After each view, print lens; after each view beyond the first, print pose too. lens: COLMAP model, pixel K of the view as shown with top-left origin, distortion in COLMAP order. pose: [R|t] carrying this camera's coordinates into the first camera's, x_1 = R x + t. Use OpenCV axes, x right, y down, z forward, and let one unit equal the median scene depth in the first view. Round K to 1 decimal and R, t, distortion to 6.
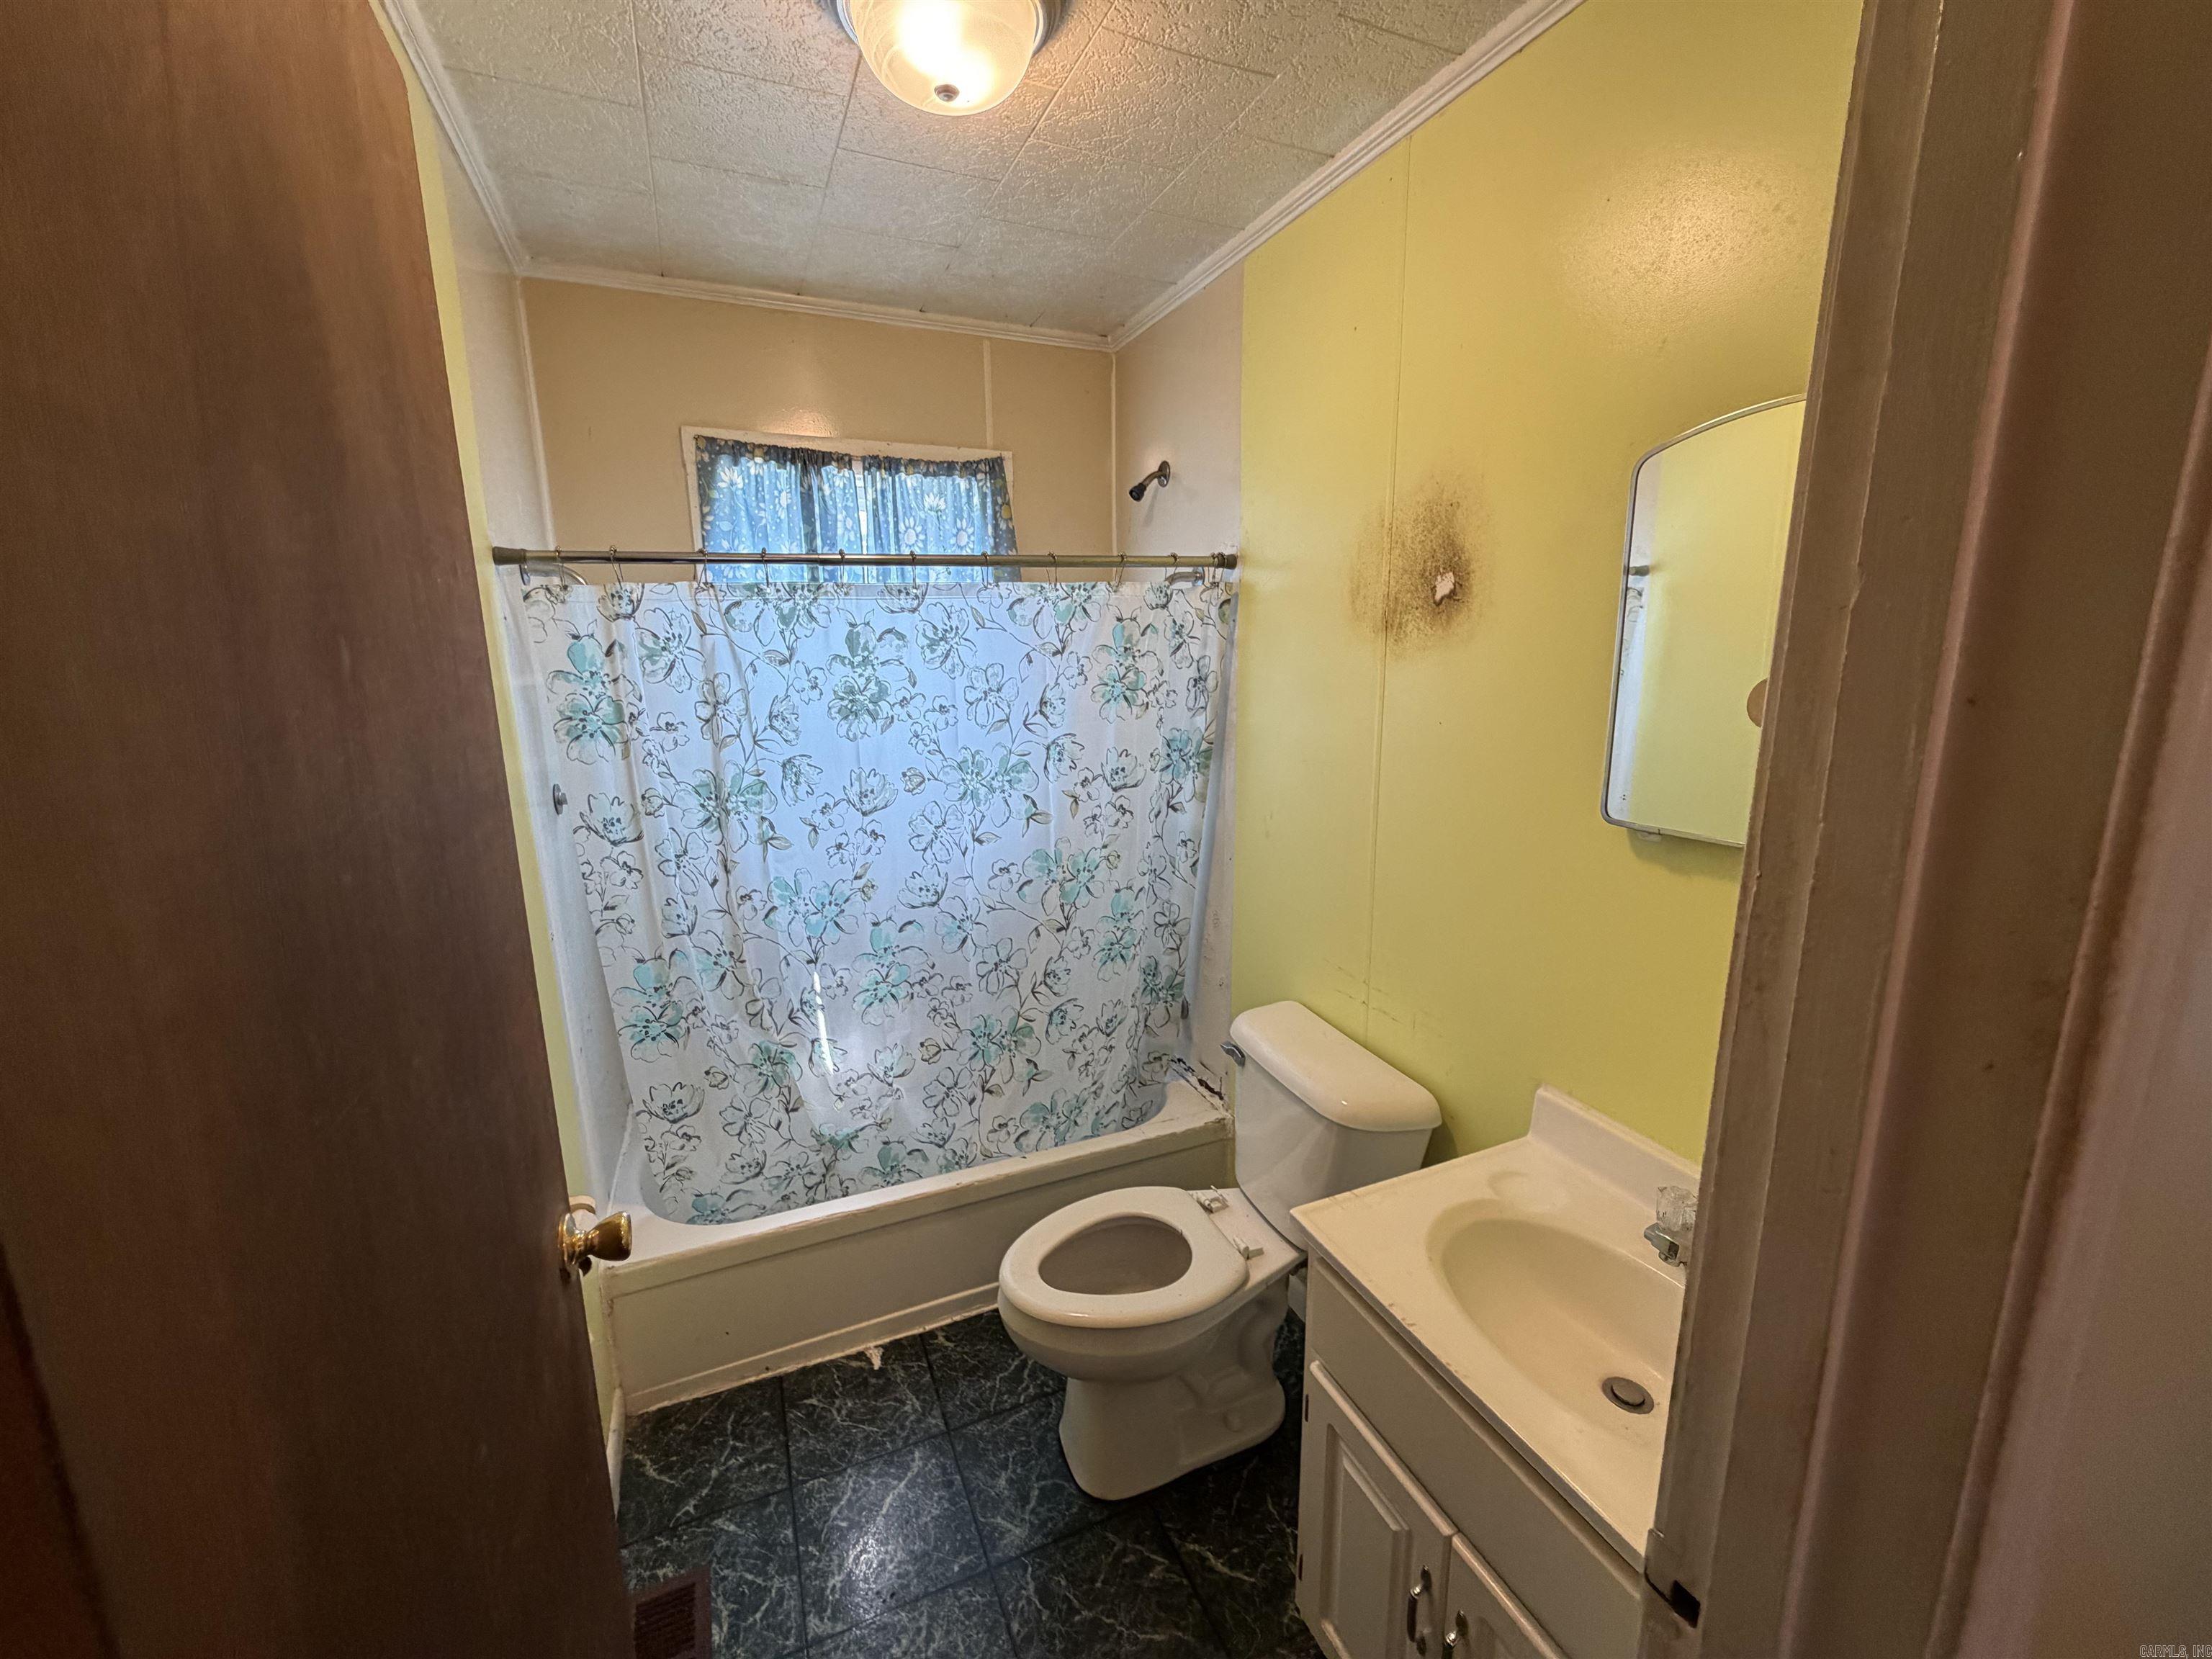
lens RADIAL K [[884.1, 0, 1101.4], [0, 884.1, 831.9], [0, 0, 1]] dist [0.000683, 0.000437]
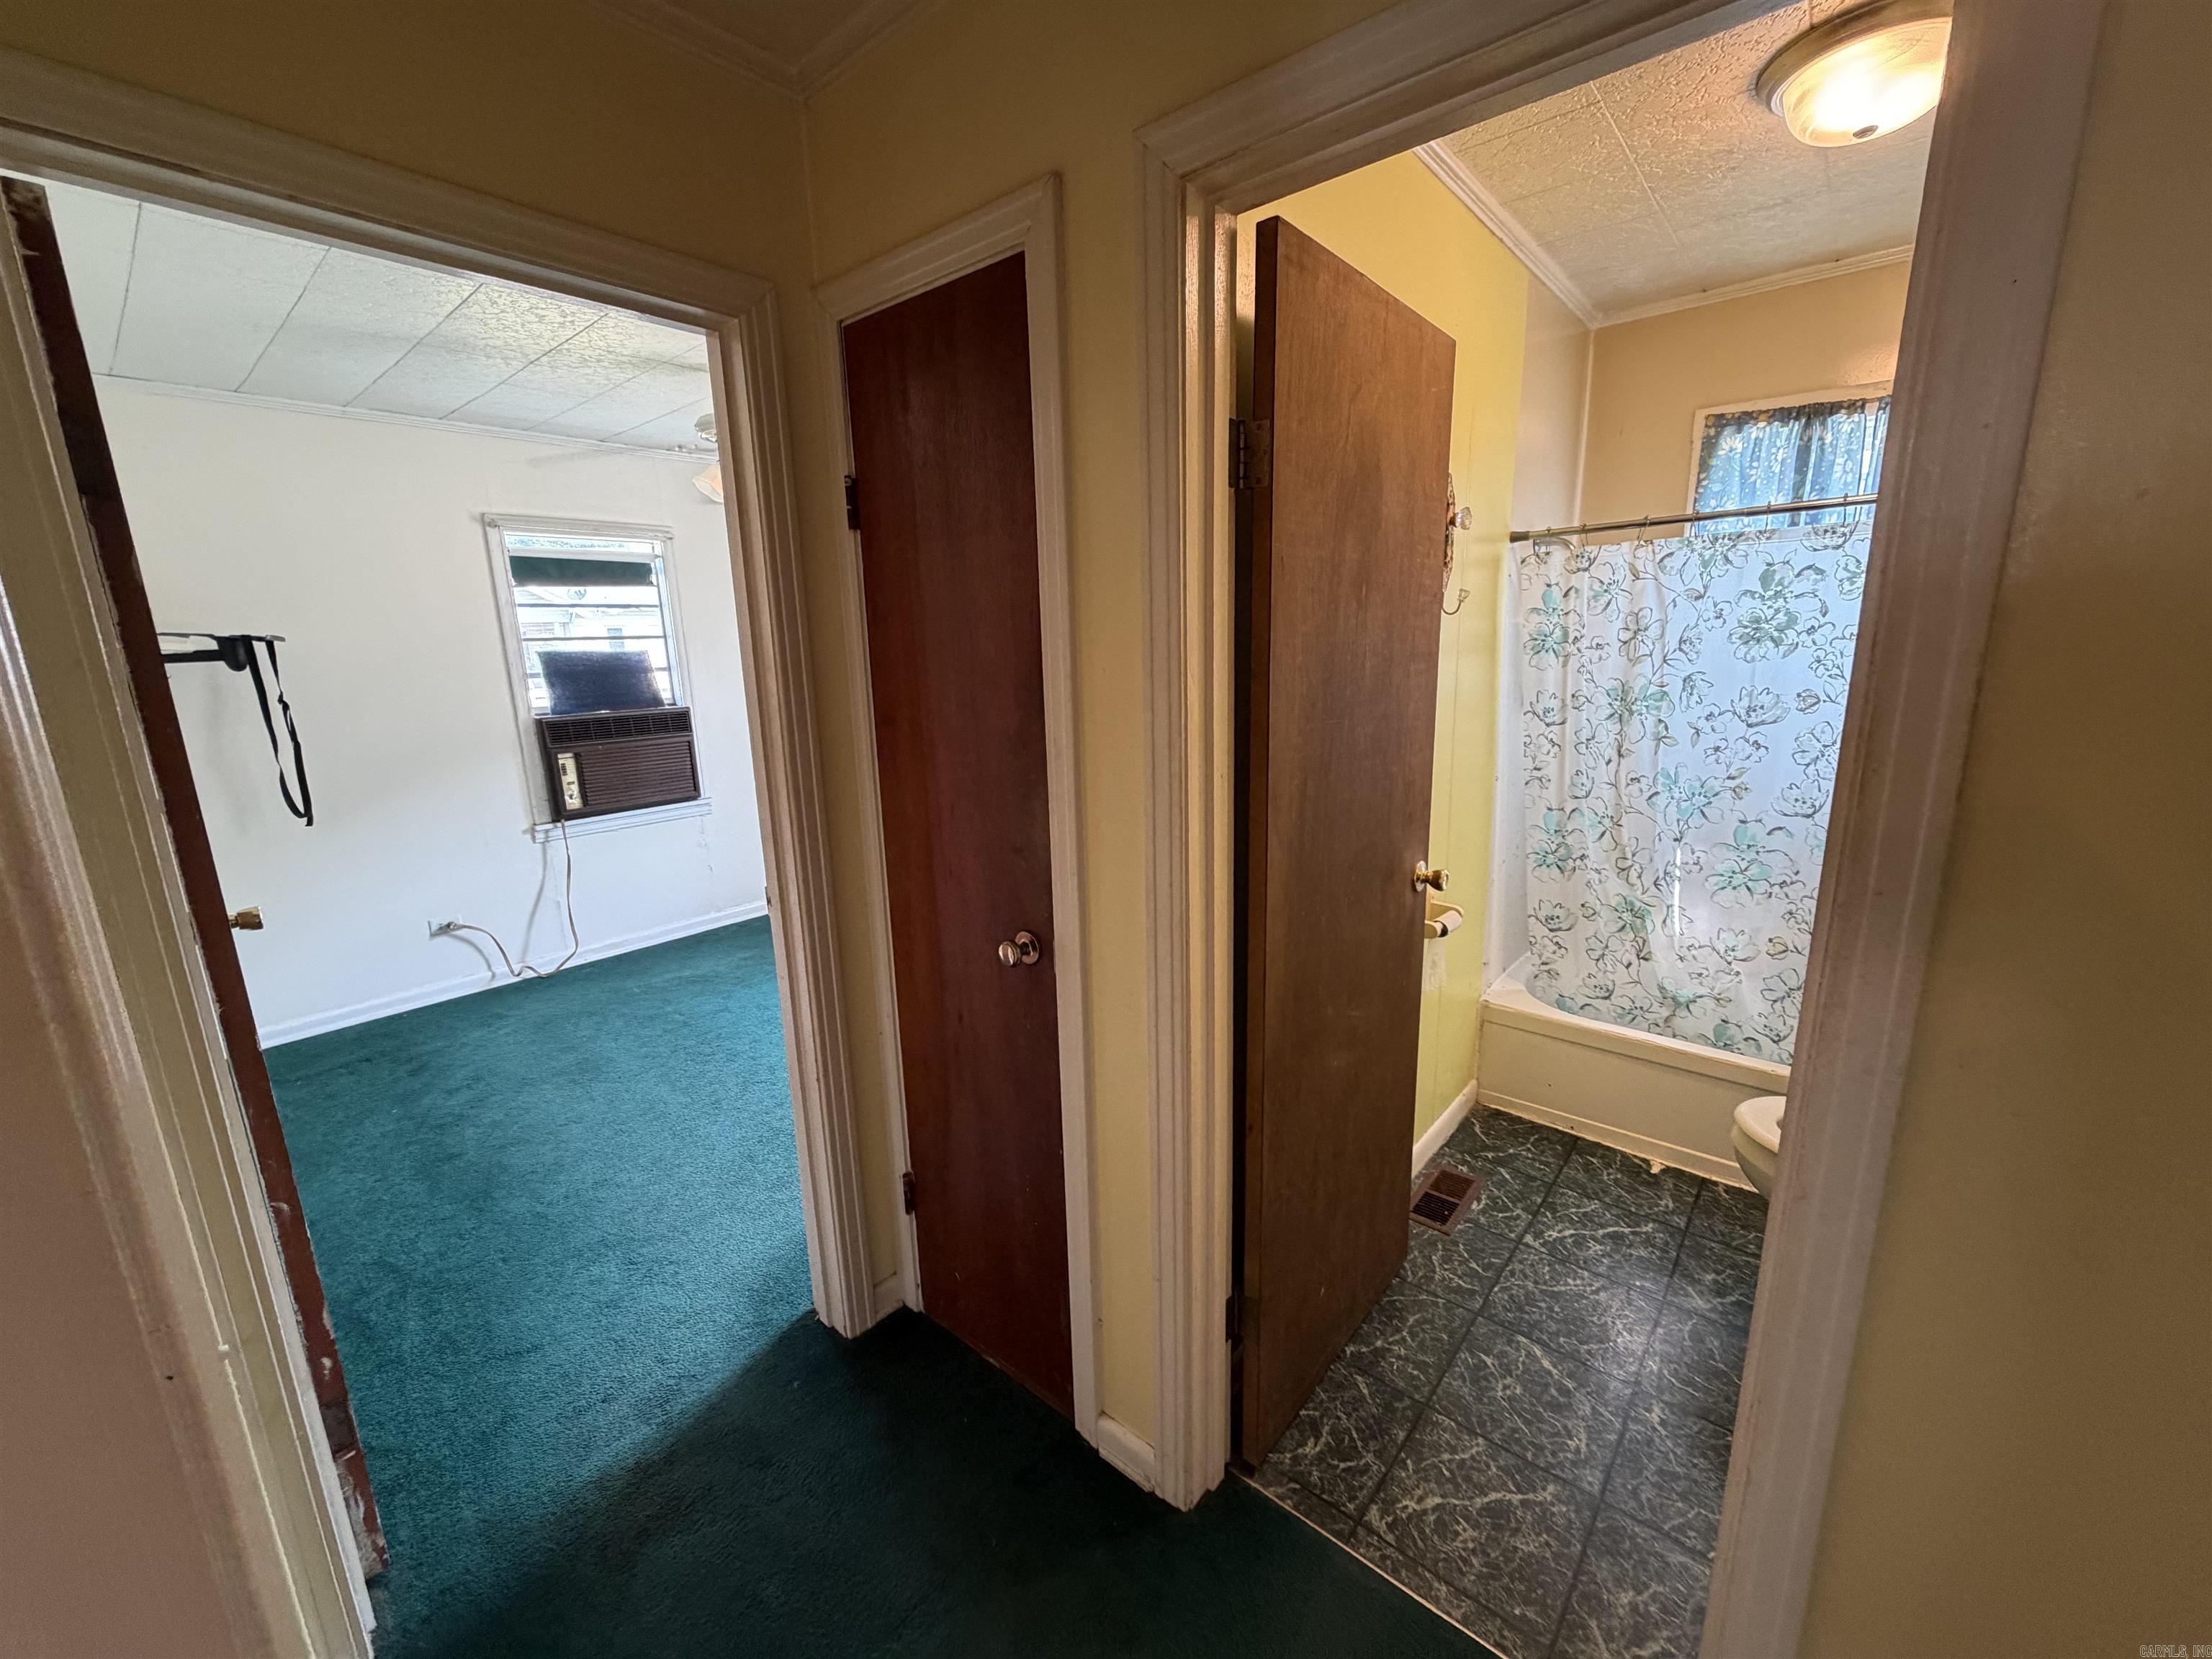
lens RADIAL K [[884.1, 0, 1101.4], [0, 884.1, 831.9], [0, 0, 1]] dist [0.000683, 0.000437]
pose [[0.436016, 0.195466, -0.878455, 0.424425], [-0.155985, 0.977767, 0.140142, 0.088556], [0.886317, 0.075921, 0.456812, -0.304764]]
